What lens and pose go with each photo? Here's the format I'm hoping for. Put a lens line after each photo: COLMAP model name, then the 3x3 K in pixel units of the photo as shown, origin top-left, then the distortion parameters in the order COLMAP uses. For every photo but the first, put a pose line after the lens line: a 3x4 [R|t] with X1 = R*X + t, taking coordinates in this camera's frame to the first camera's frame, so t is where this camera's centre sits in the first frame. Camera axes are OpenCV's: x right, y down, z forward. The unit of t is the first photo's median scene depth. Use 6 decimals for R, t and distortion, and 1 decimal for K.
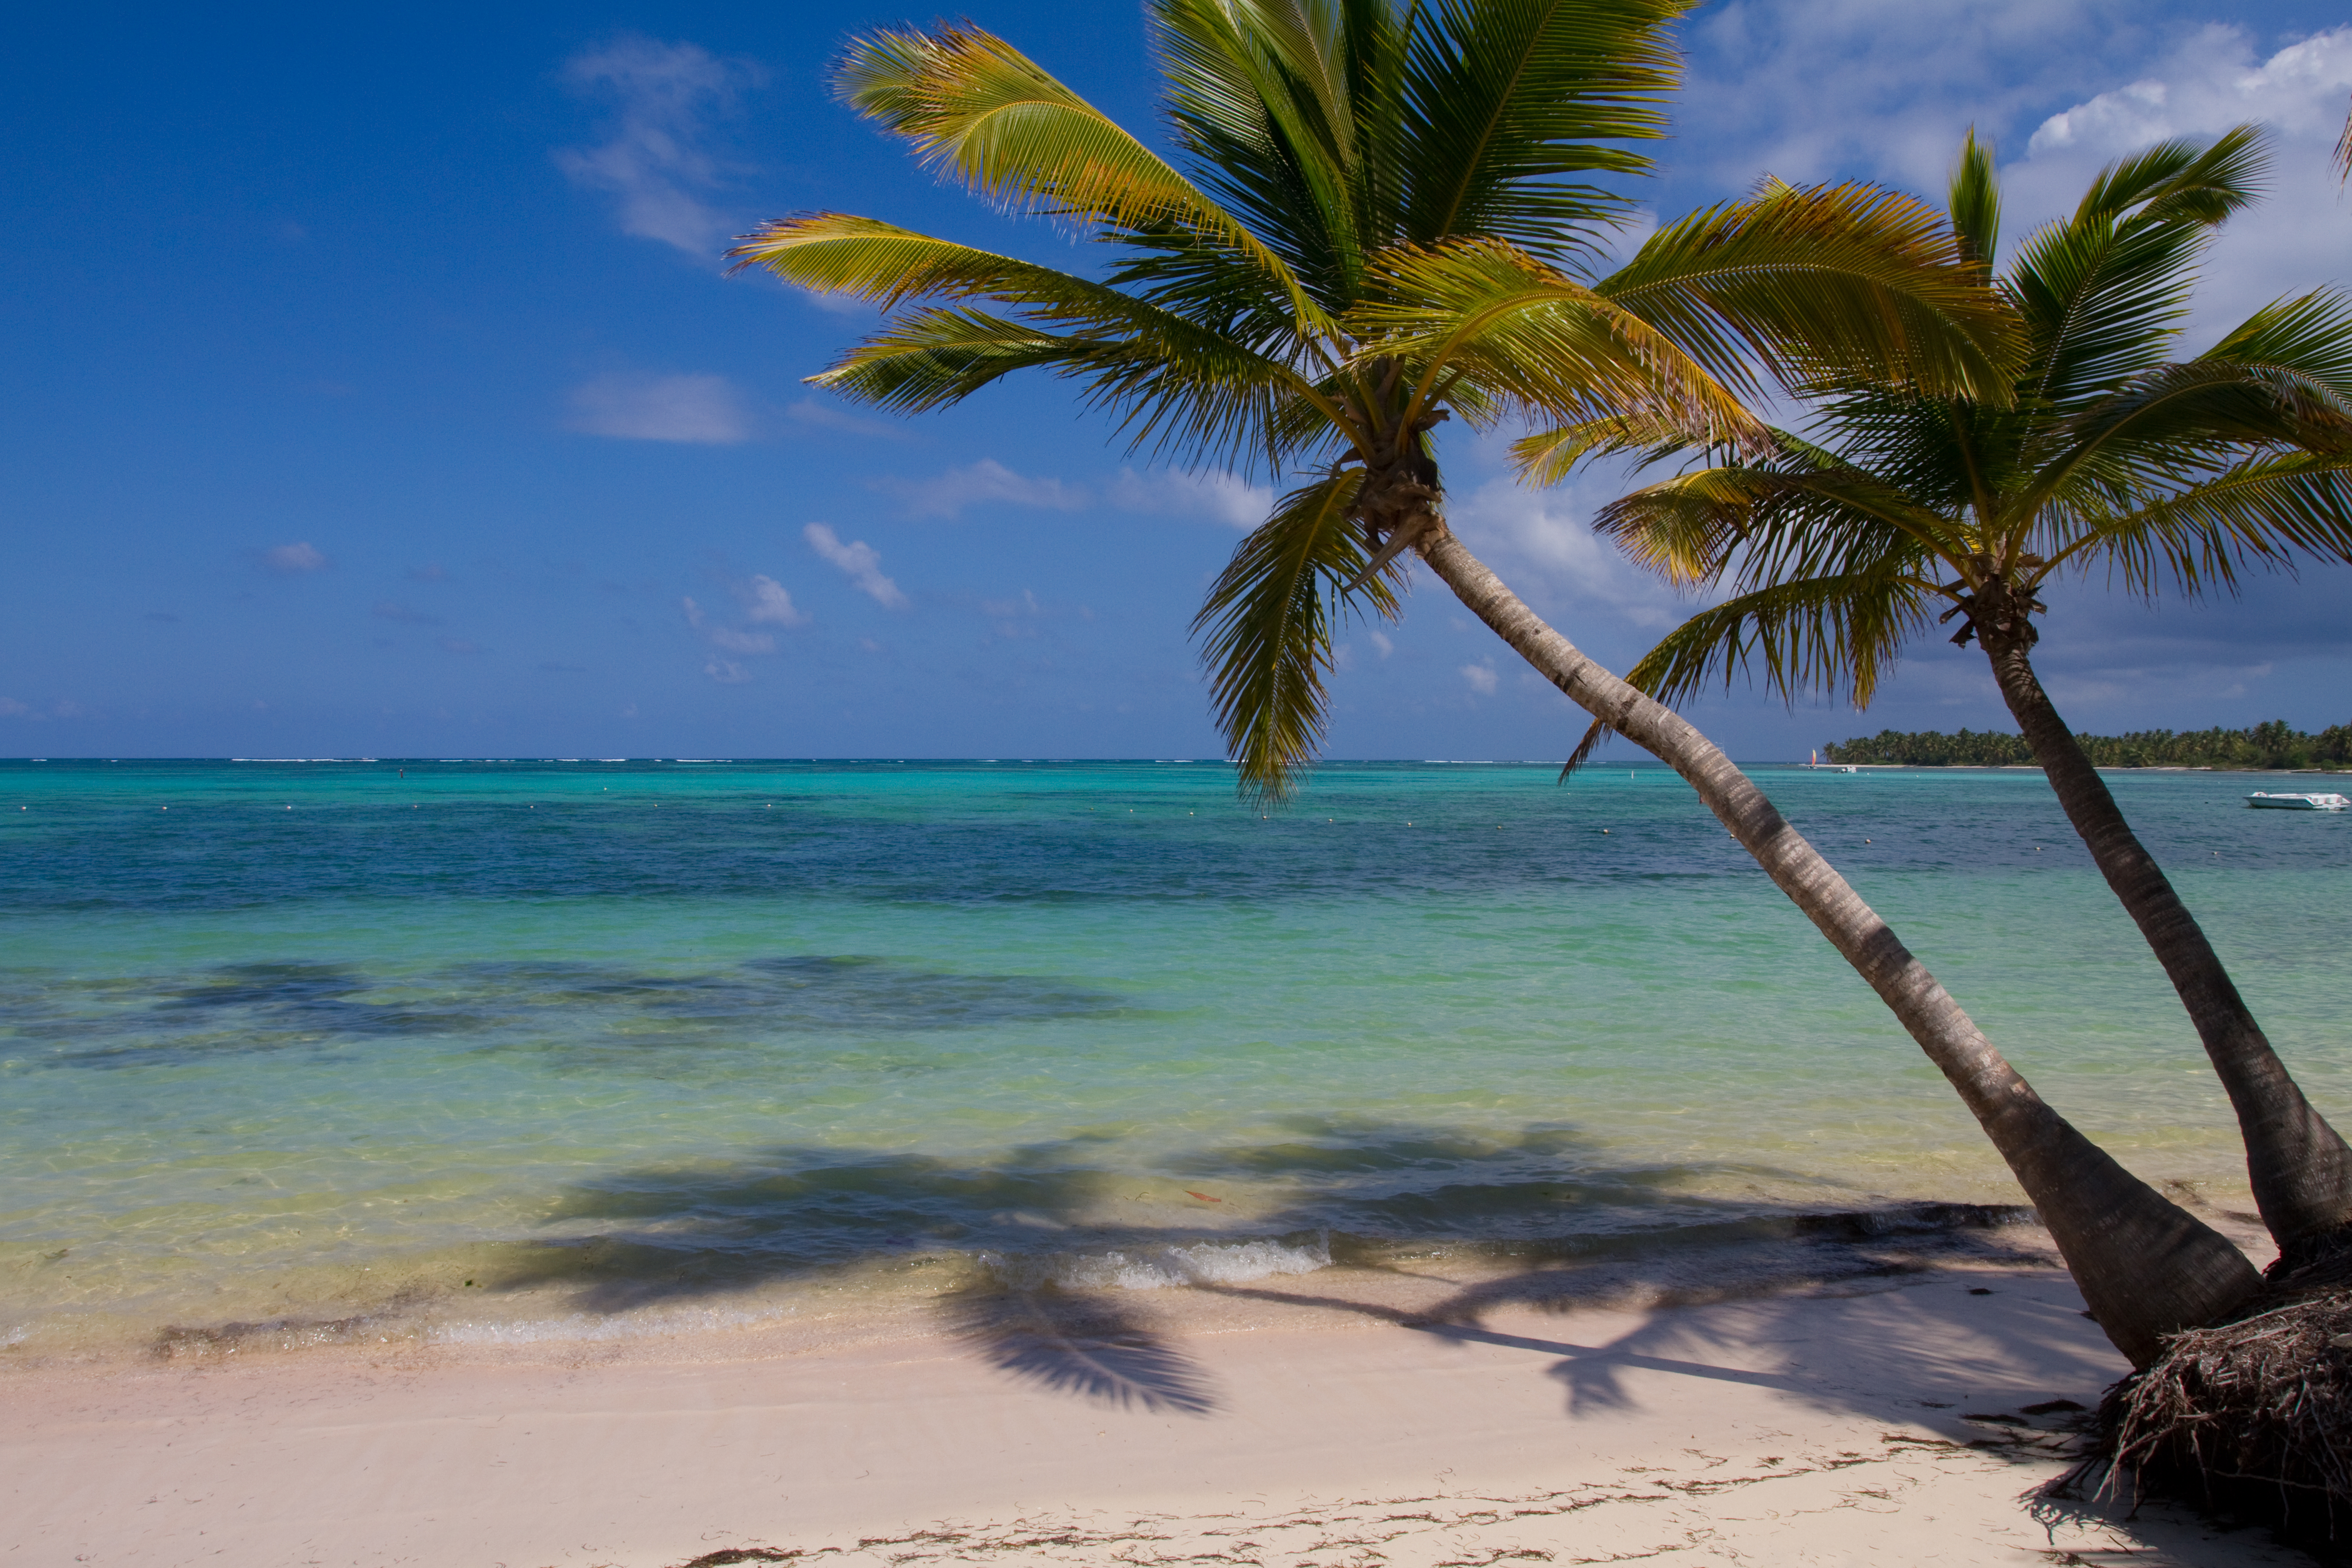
lens RADIAL K [[1878.1, 0, 1175.4], [0, 1878.1, 791.3], [0, 0, 1]] dist [-0.055530, -0.003117]
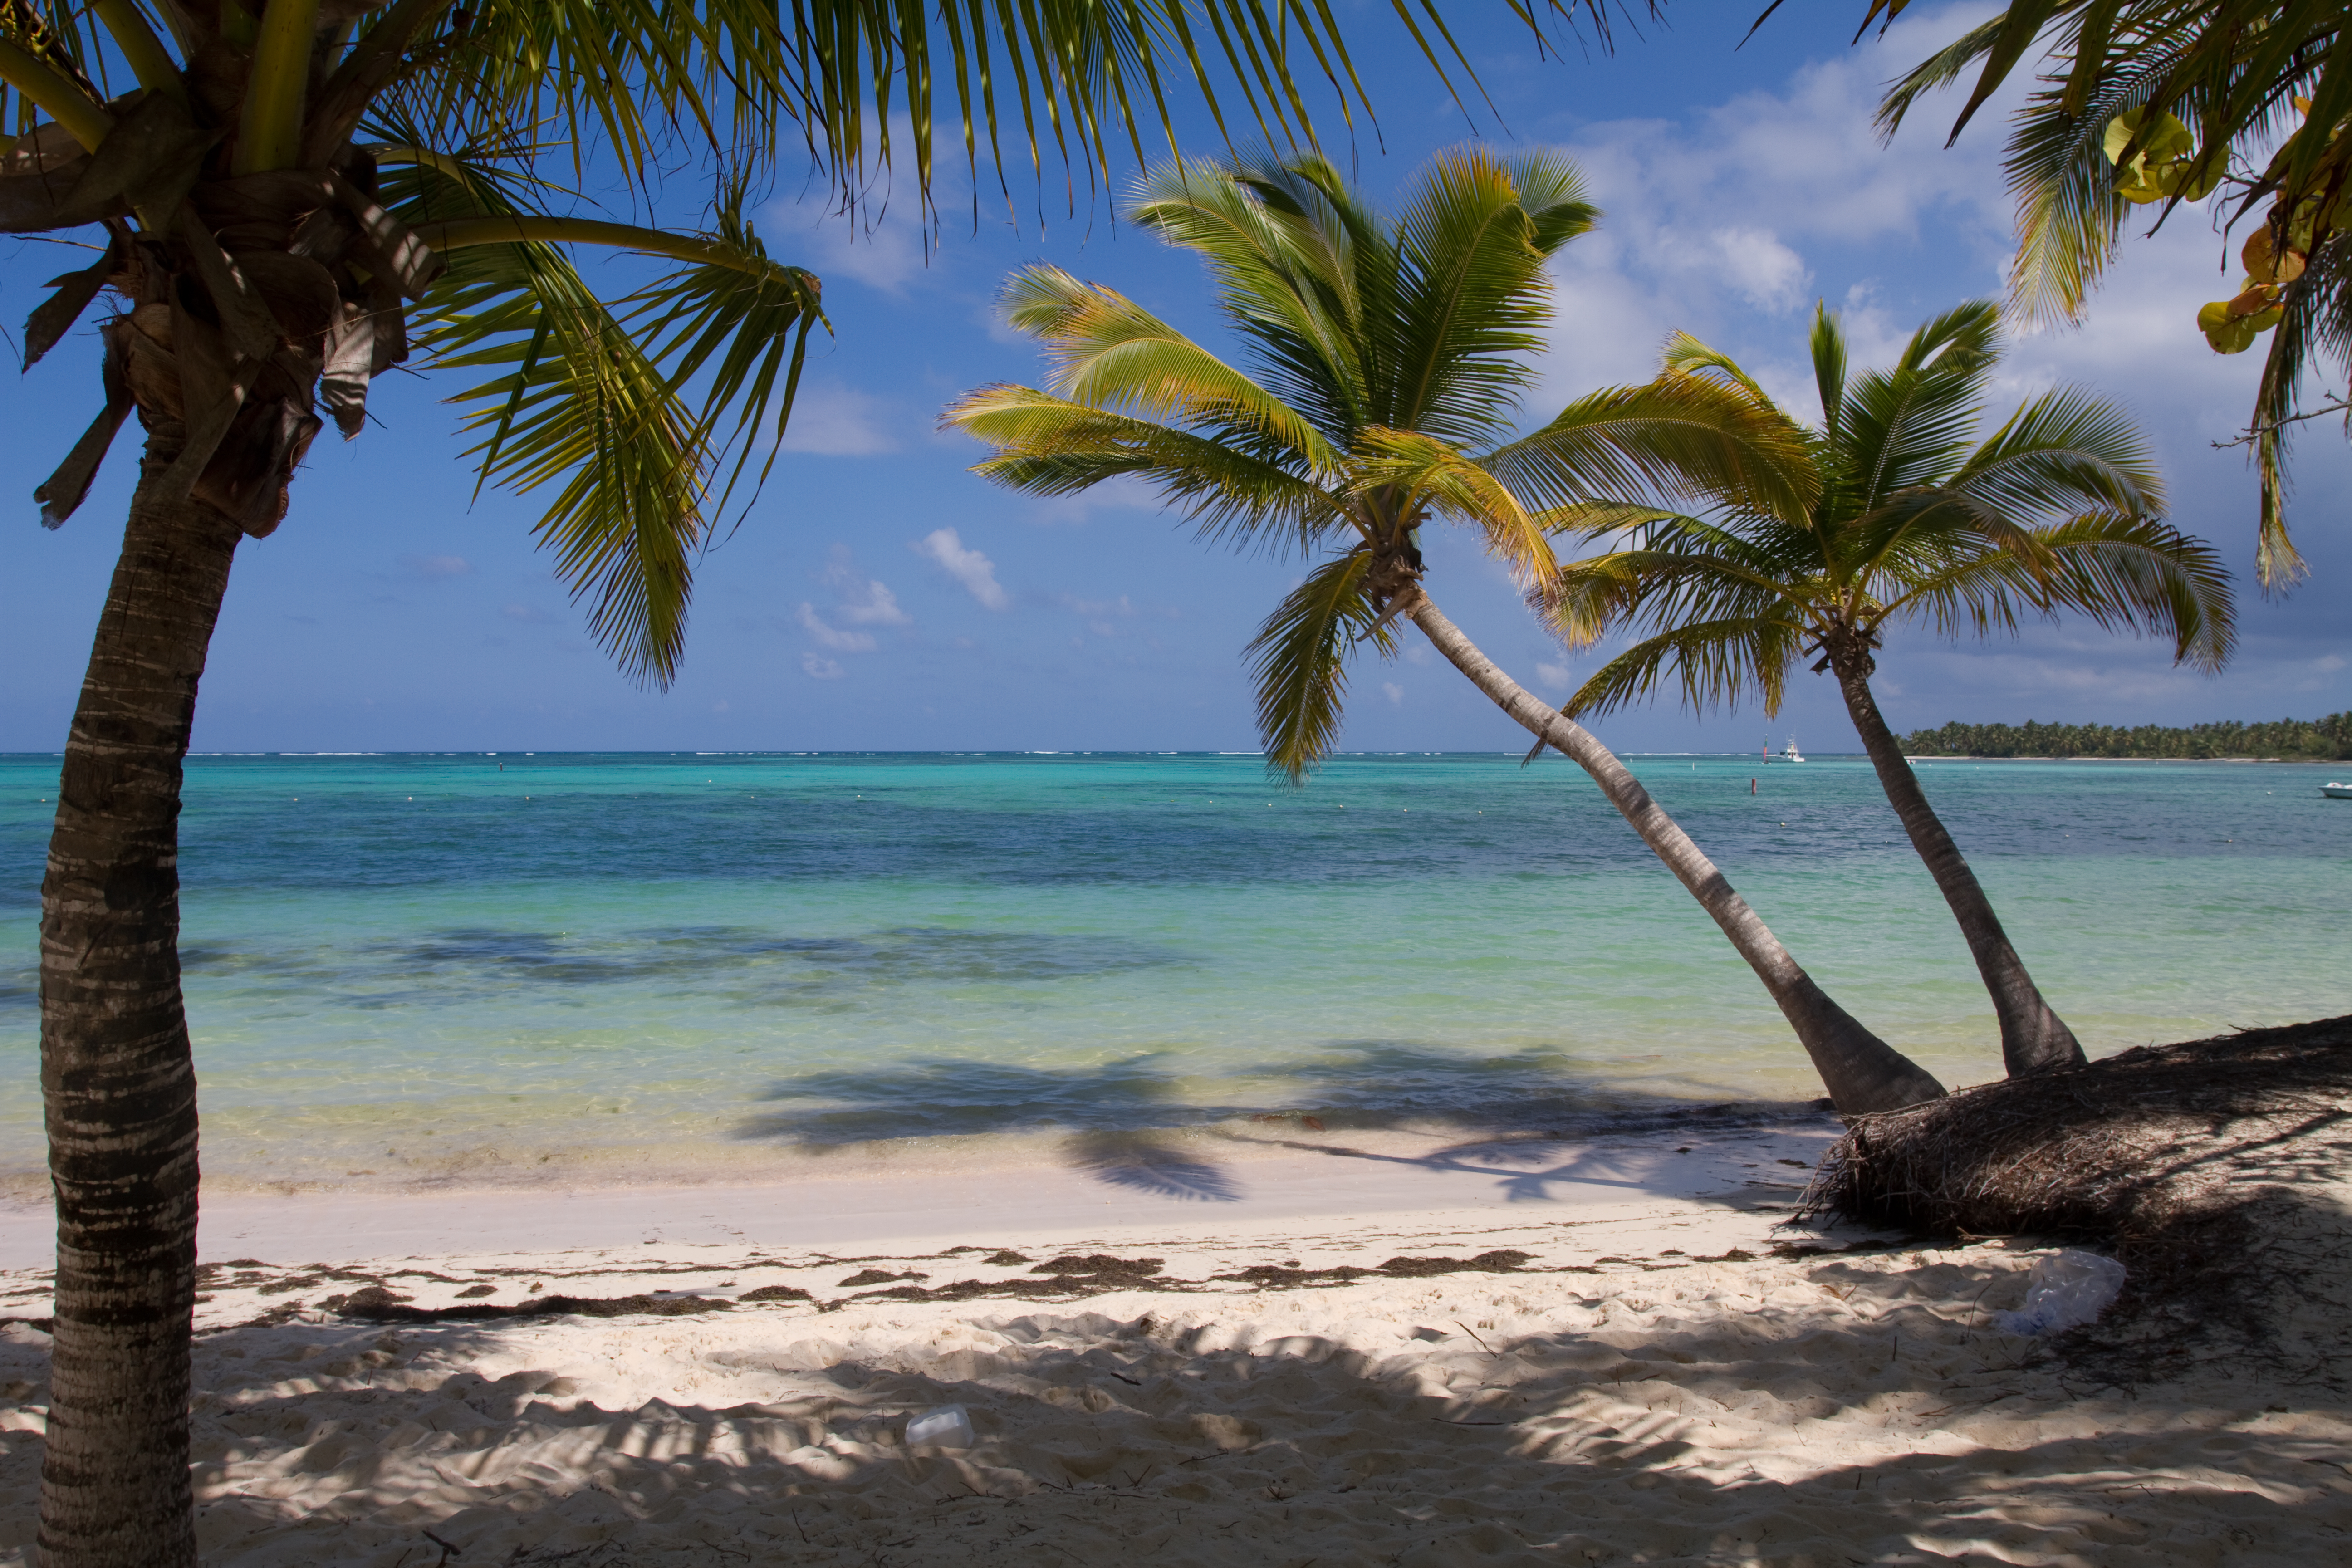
lens RADIAL K [[1878.2, 0, 1178.1], [0, 1878.2, 779.2], [0, 0, 1]] dist [-0.055530, -0.003117]
pose [[0.999213, -0.000308, -0.039672, 0.009762], [0.000232, 0.999998, -0.001921, 0.001723], [0.039672, 0.001910, 0.999211, -0.418569]]
